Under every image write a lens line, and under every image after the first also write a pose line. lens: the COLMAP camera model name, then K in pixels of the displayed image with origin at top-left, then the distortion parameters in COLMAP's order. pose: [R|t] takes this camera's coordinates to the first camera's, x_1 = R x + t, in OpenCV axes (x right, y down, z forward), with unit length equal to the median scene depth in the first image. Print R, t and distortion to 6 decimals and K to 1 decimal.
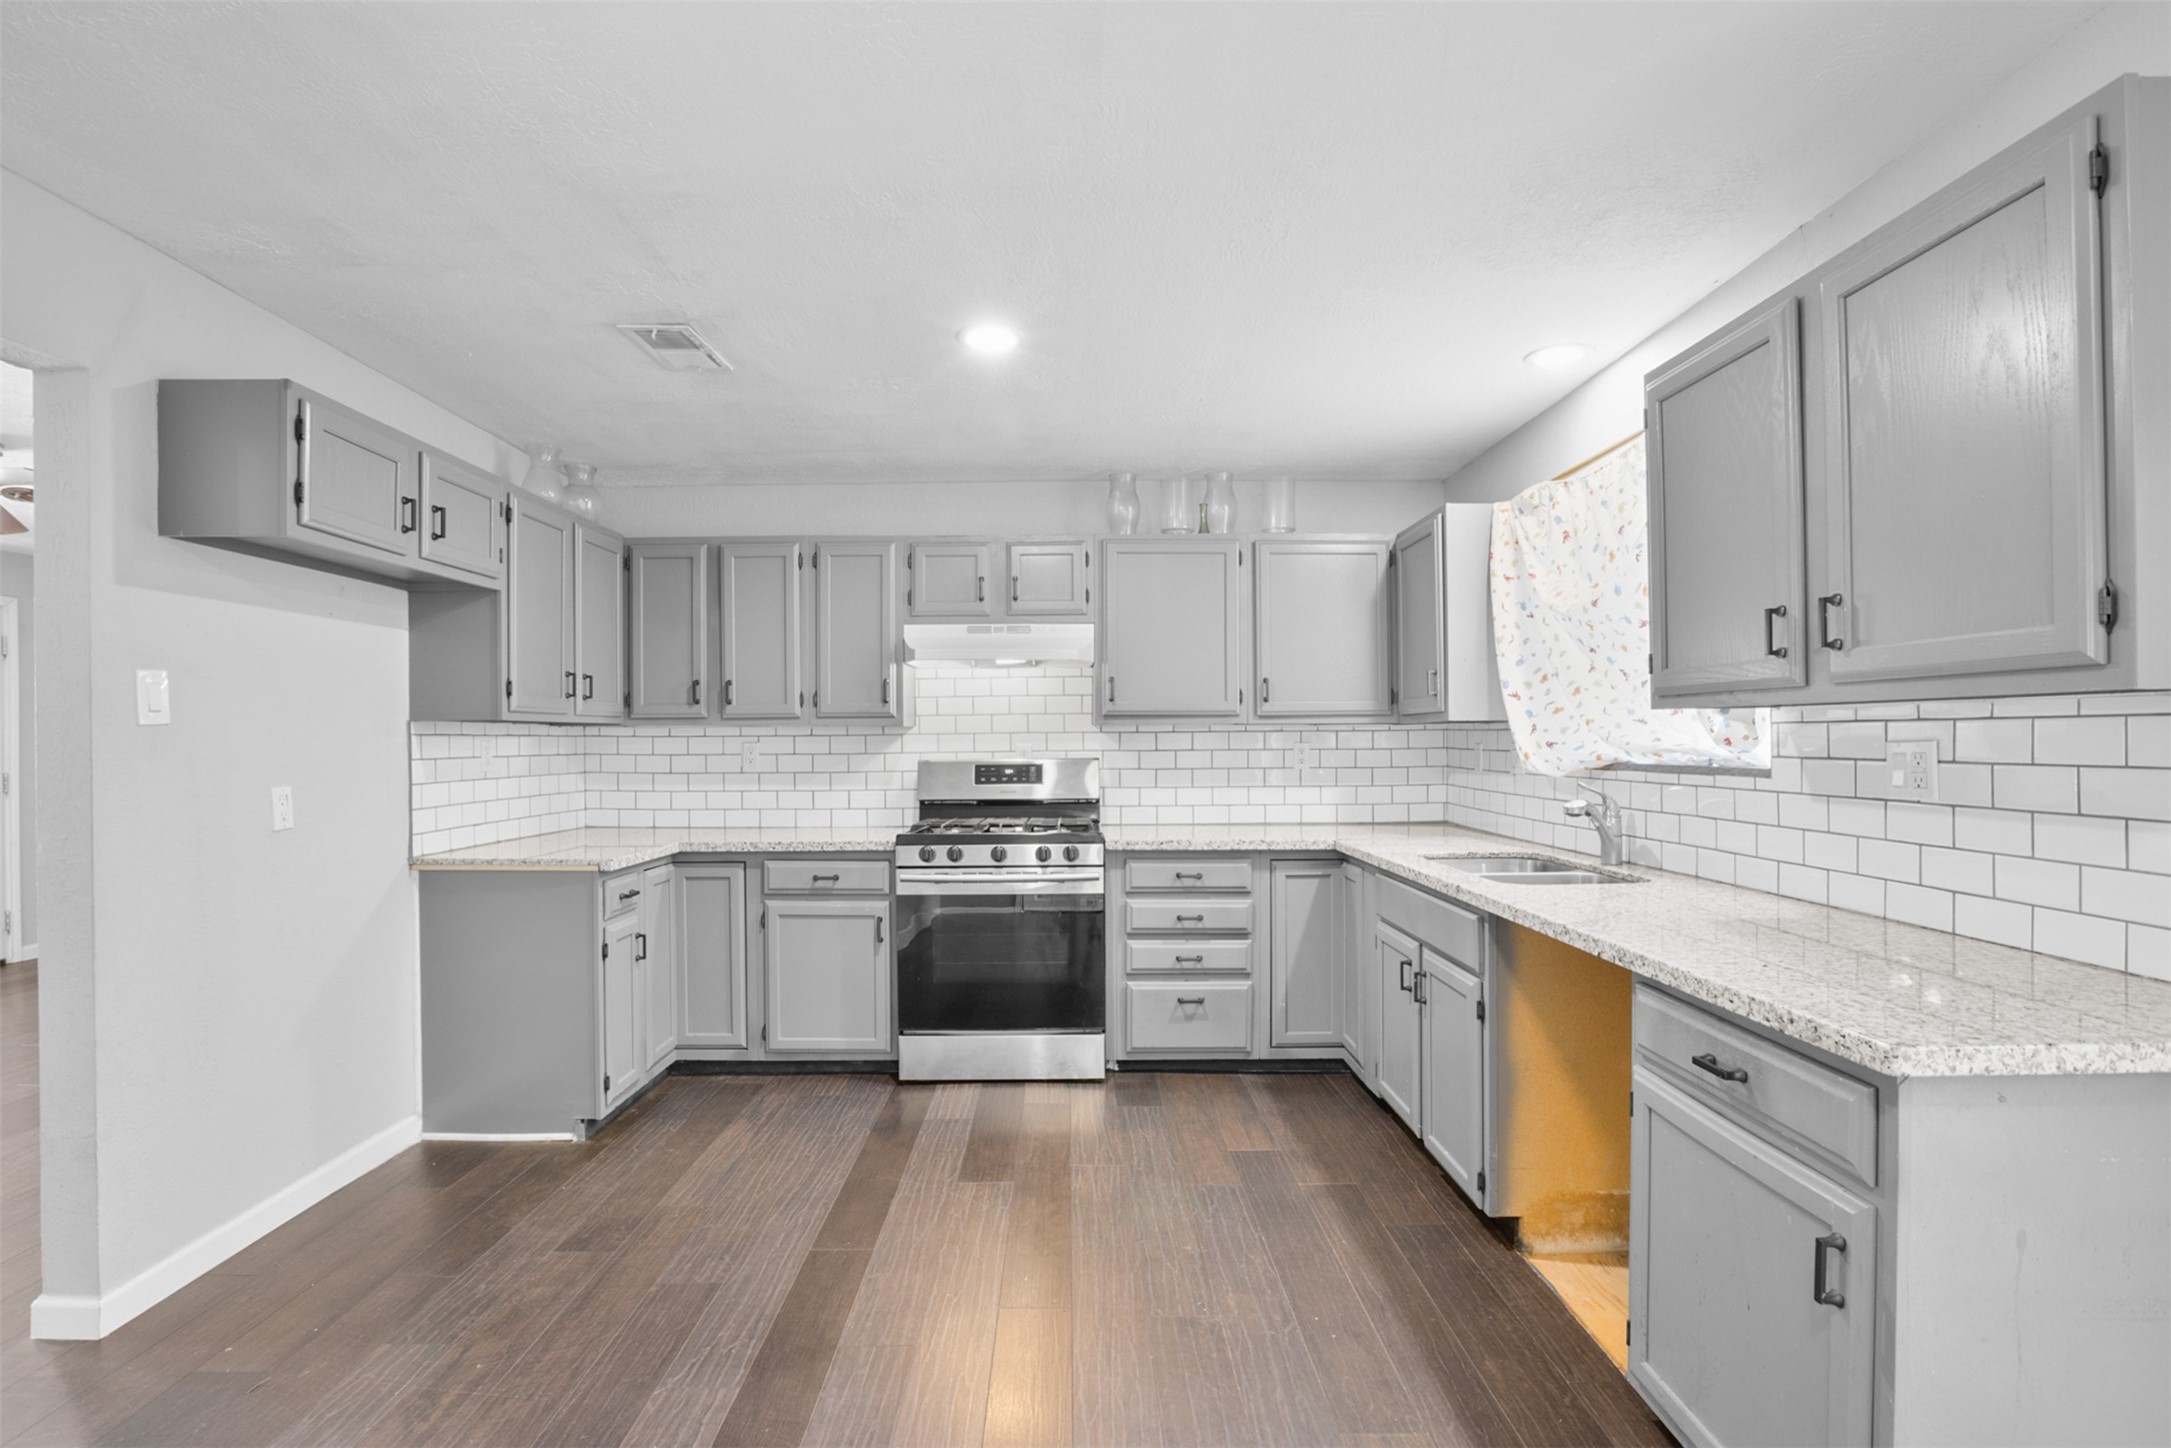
lens RADIAL K [[1029.6, 0, 1062.7], [0, 1029.6, 746.3], [0, 0, 1]] dist [-0.055699, 0.021848]
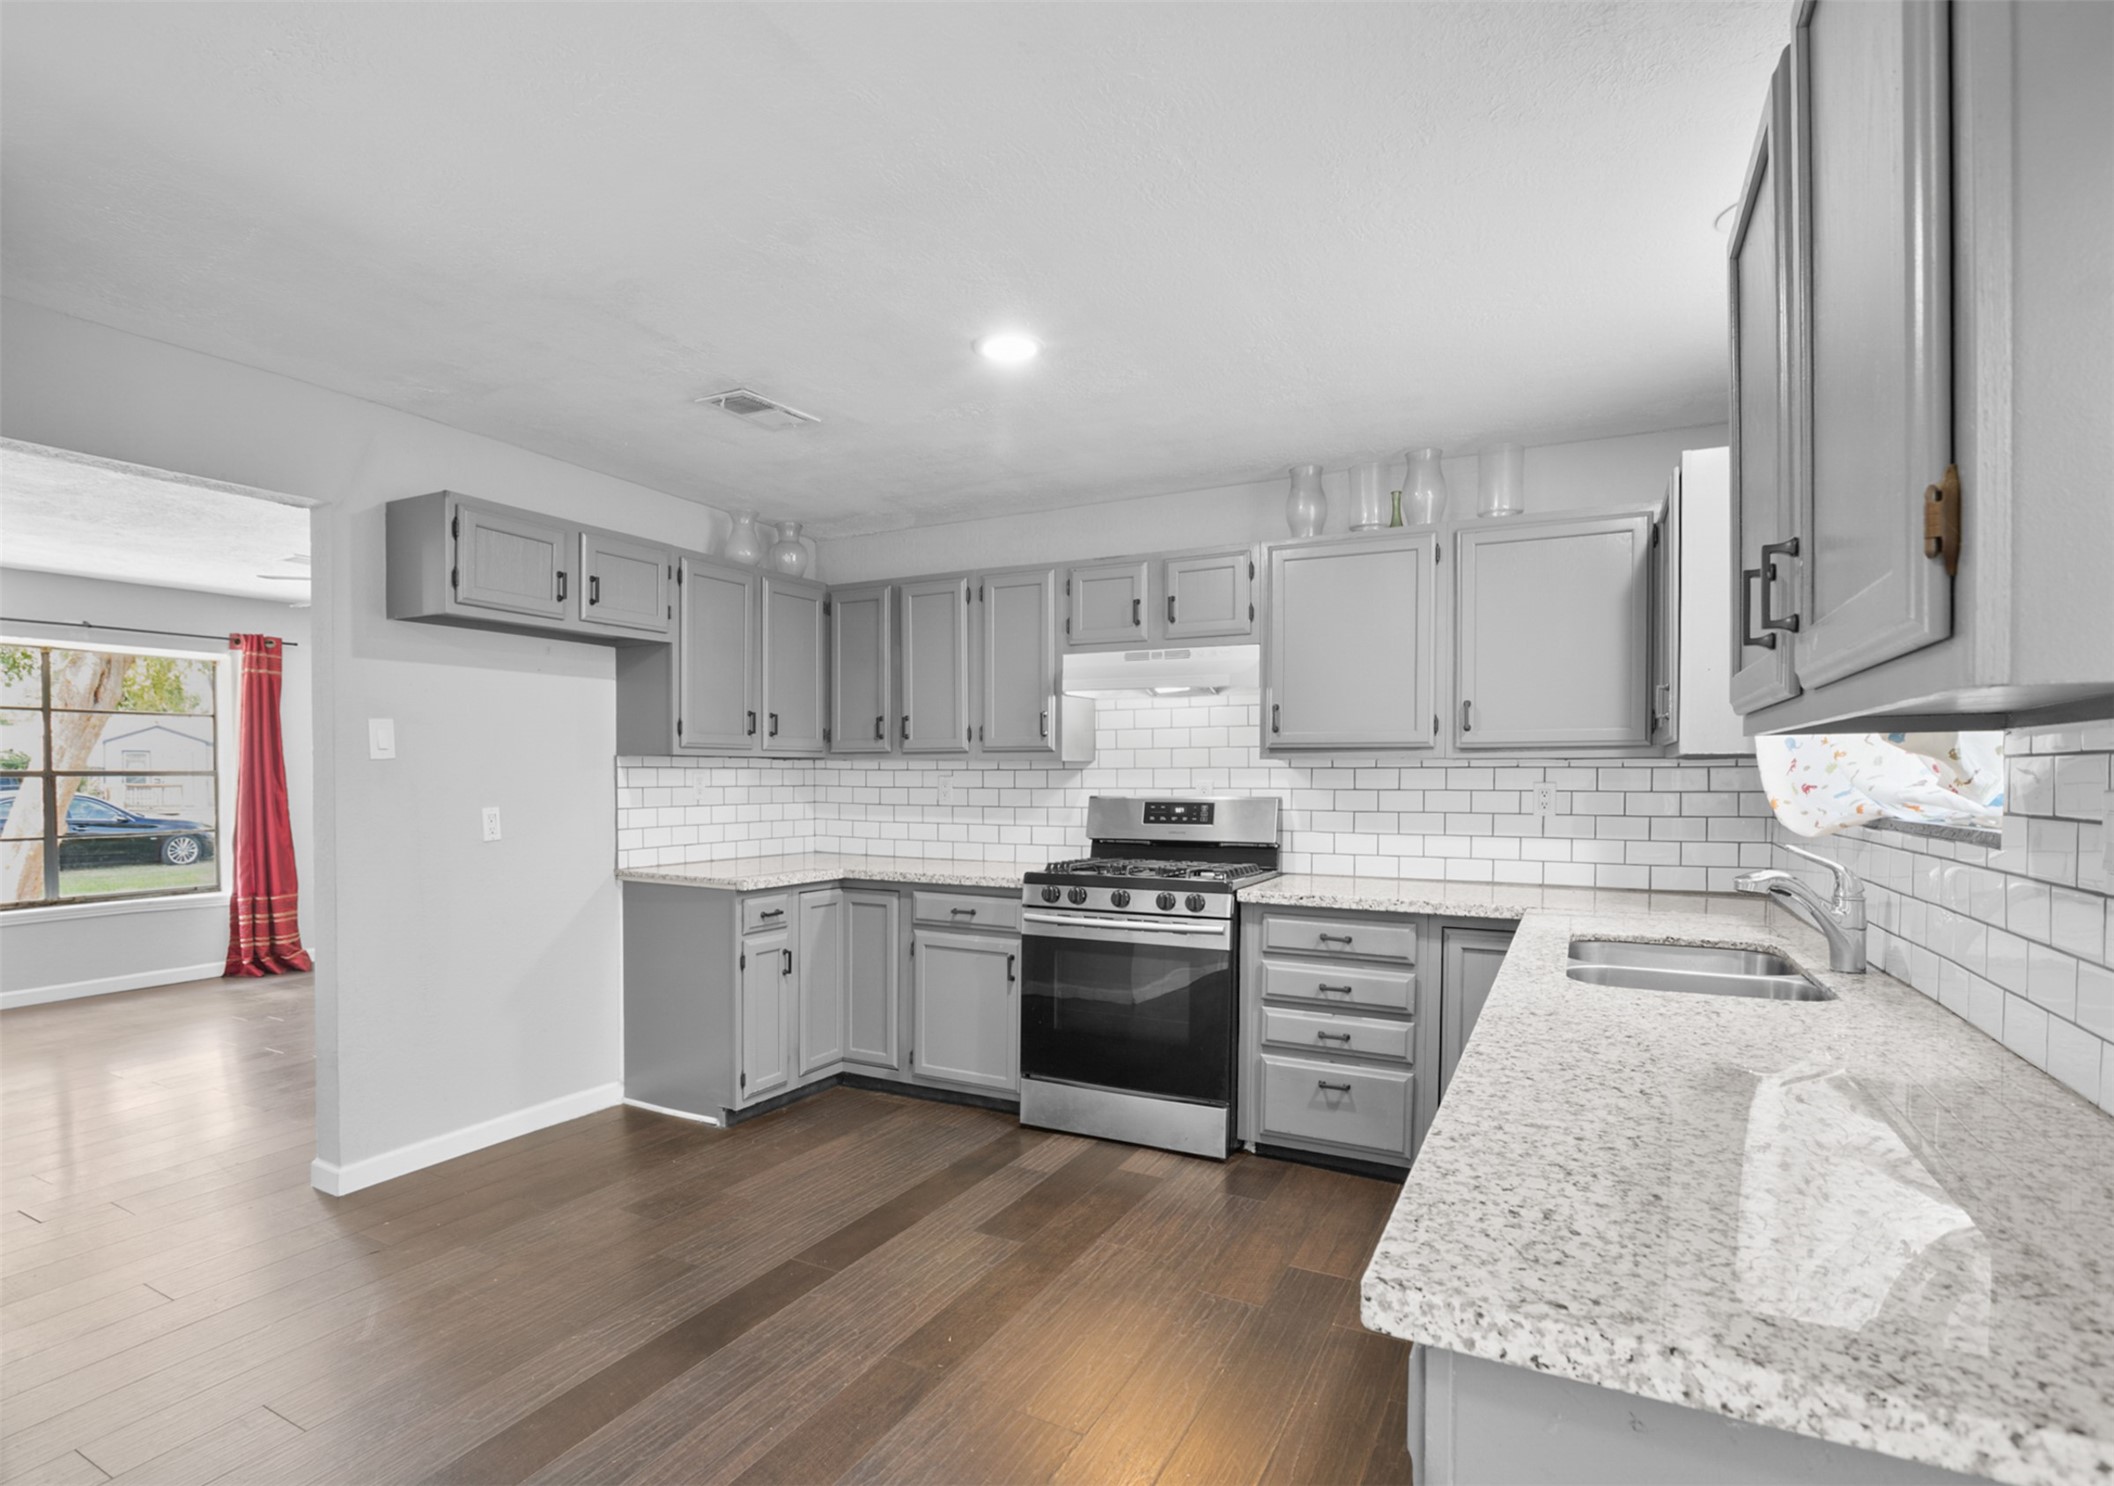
lens RADIAL K [[1070.6, 0, 972.8], [0, 1070.6, 806.4], [0, 0, 1]] dist [-0.084101, 0.051707]
pose [[0.866174, 0.022219, -0.499249, 0.299585], [-0.010501, 0.999600, 0.026267, -0.002156], [0.499633, -0.017509, 0.866060, 0.101989]]
